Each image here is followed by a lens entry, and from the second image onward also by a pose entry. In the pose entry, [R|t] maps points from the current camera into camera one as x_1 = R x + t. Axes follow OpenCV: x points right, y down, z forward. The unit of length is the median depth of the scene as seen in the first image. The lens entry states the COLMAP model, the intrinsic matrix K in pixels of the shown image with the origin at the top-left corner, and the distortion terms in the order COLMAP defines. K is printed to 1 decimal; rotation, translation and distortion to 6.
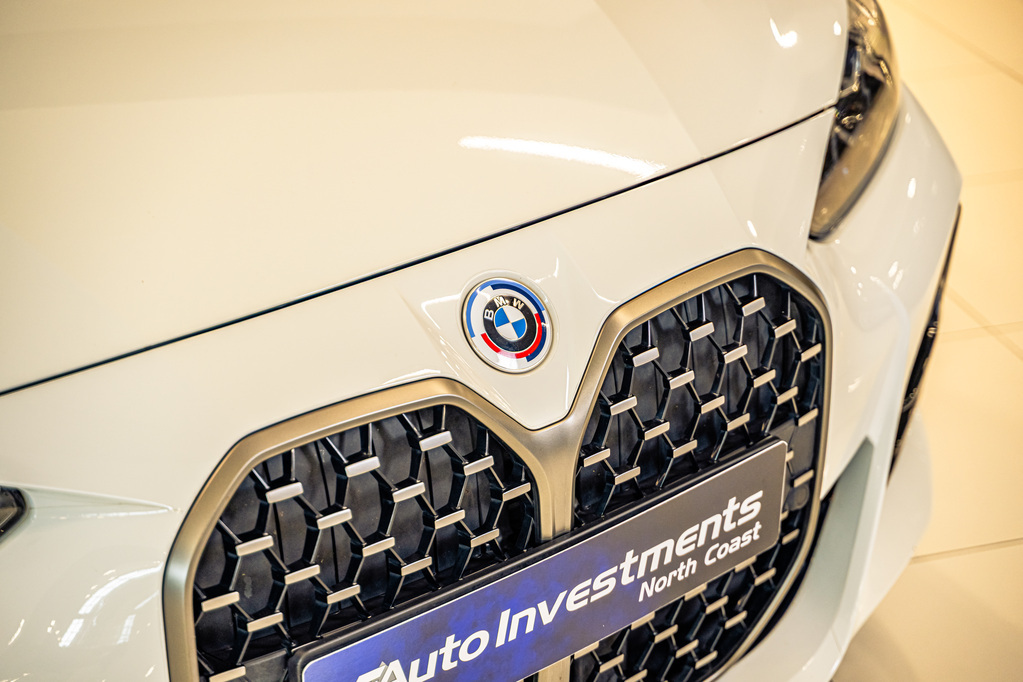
lens RADIAL K [[2204.4, 0, 511.5], [0, 2204.4, 341.0], [0, 0, 1]] dist [-0.011314, -0.375555]
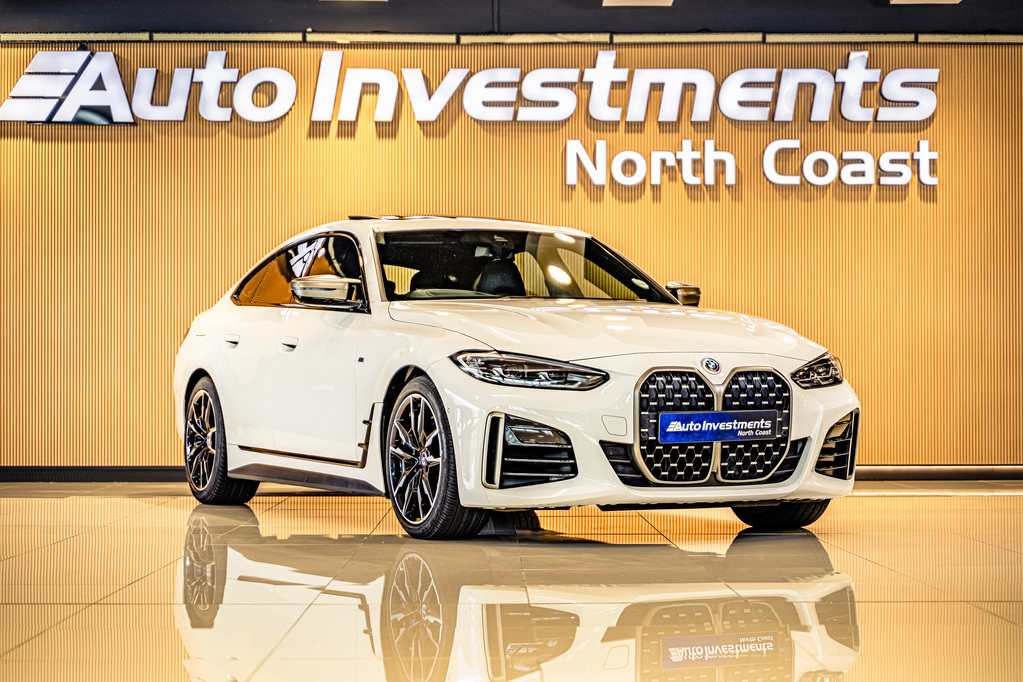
lens RADIAL K [[2204.4, 0, 511.5], [0, 2204.4, 341.0], [0, 0, 1]] dist [-0.011314, -0.375555]
pose [[0.969487, 0.027915, -0.243546, 0.704687], [-0.131168, 0.898382, -0.419170, 1.904080], [0.207096, 0.438326, 0.874632, -3.124532]]
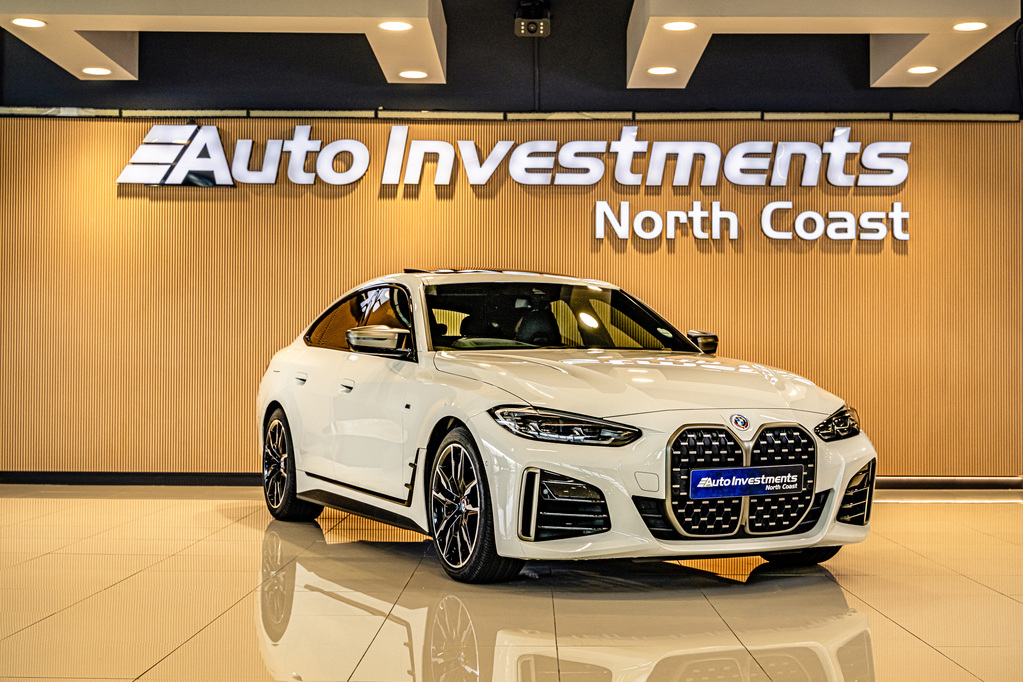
lens RADIAL K [[1540.5, 0, 511.5], [0, 1540.5, 341.0], [0, 0, 1]] dist [-0.020633, -0.054139]
pose [[0.962993, 0.033880, -0.267388, 0.401804], [-0.146641, 0.898243, -0.414314, 1.269230], [0.226142, 0.438191, 0.869970, -2.088210]]
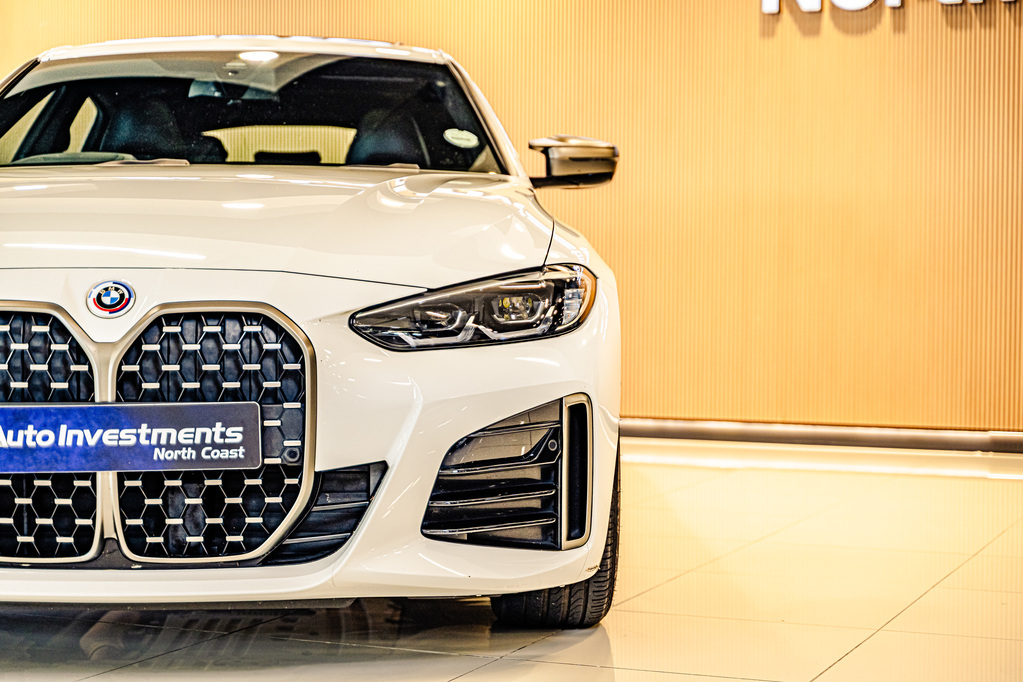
lens RADIAL K [[1936.8, 0, 511.3], [0, 1936.8, 341.4], [0, 0, 1]] dist [0.001063, -0.073507]
pose [[0.791983, 0.060132, -0.607574, 1.362809], [-0.287647, 0.914522, -0.284443, 0.425788], [0.538536, 0.400041, 0.741583, -0.143721]]
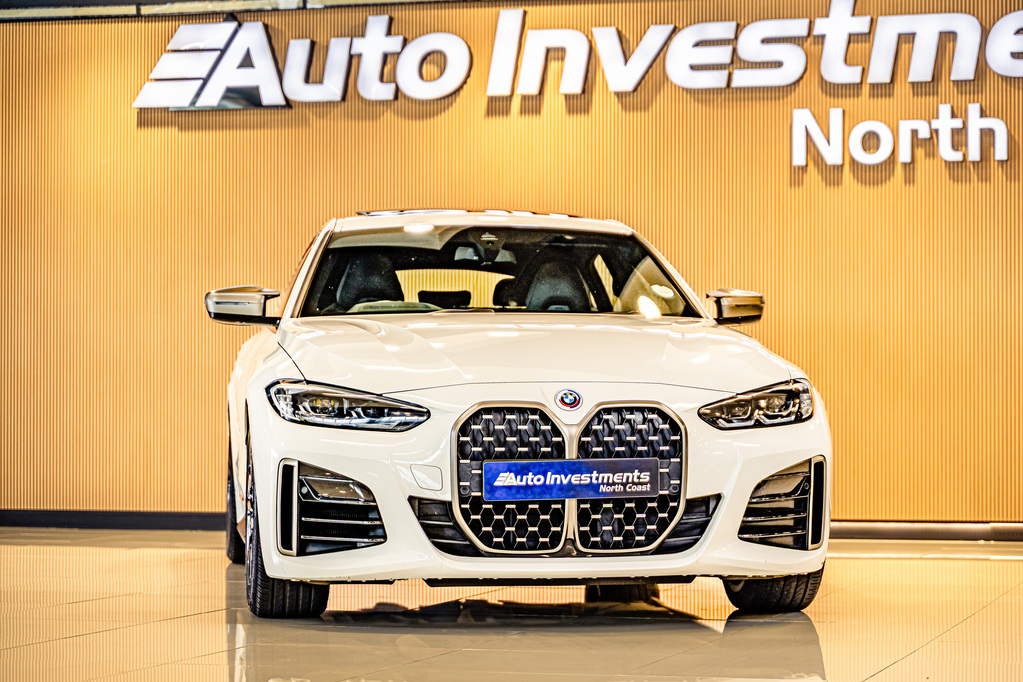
lens RADIAL K [[2564.2, 0, 553.5], [0, 2564.2, 374.7], [0, 0, 1]] dist [-0.048683, 0.065997]
pose [[0.857780, 0.027711, -0.513270, 2.051442], [-0.242754, 0.902012, -0.356994, 1.405754], [0.453083, 0.430821, 0.780455, -2.228530]]
